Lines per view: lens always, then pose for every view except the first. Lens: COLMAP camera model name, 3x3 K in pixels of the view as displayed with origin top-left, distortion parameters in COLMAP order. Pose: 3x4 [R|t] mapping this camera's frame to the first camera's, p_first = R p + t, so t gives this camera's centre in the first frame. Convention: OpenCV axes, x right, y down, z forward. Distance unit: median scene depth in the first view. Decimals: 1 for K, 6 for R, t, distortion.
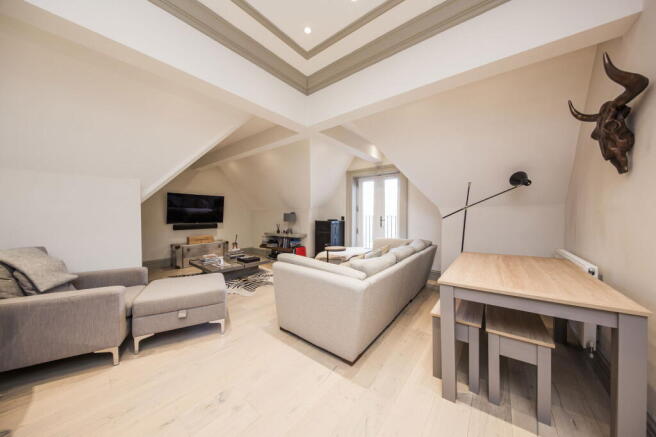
lens RADIAL K [[207.1, 0, 328.0], [0, 207.1, 218.5], [0, 0, 1]] dist [-0.006198, 0.000041]
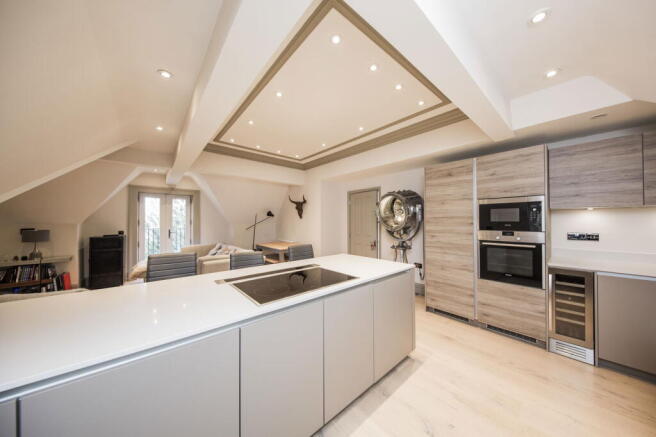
lens RADIAL K [[207.1, 0, 328.0], [0, 207.1, 218.5], [0, 0, 1]] dist [-0.006198, 0.000041]
pose [[0.153691, 0.017616, 0.987962, -0.717825], [0.023937, 0.999481, -0.021545, -0.024443], [-0.987829, 0.026961, 0.153190, -0.071209]]
